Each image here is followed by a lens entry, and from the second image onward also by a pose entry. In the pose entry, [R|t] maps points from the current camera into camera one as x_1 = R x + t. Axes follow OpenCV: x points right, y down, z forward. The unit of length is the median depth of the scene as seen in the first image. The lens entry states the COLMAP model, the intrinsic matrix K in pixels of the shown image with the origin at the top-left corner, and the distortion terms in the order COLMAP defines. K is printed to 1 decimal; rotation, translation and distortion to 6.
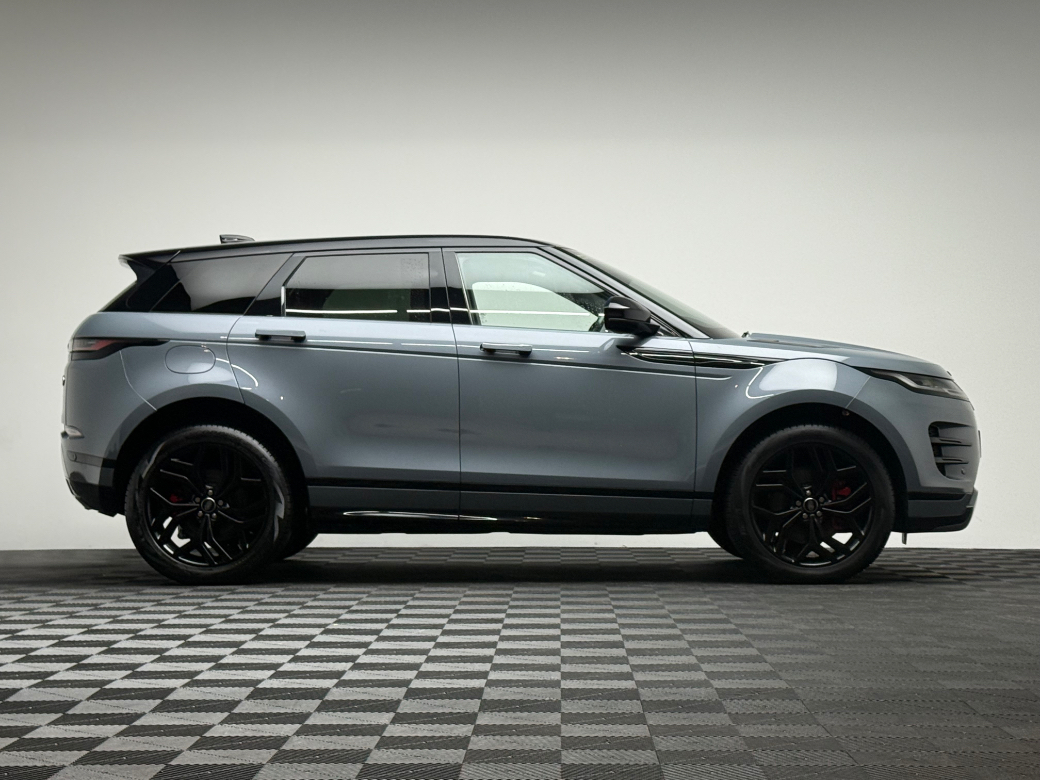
lens RADIAL K [[2062.3, 0, 518.3], [0, 2062.3, 390.7], [0, 0, 1]] dist [0.154403, 0.000000]
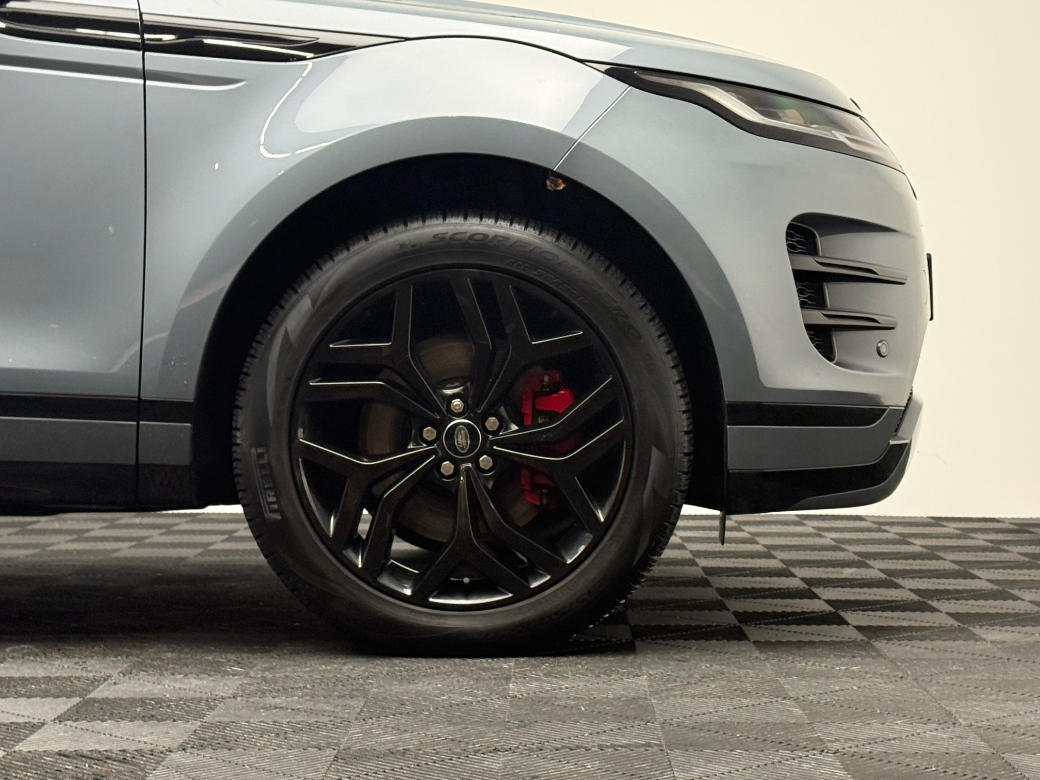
lens RADIAL K [[2062.3, 0, 521.7], [0, 2062.3, 391.4], [0, 0, 1]] dist [0.154403, 0.000000]
pose [[0.999973, 0.003493, 0.006430, 0.149026], [-0.003738, 0.999256, 0.038386, 0.032906], [-0.006291, -0.038409, 0.999242, 0.634808]]
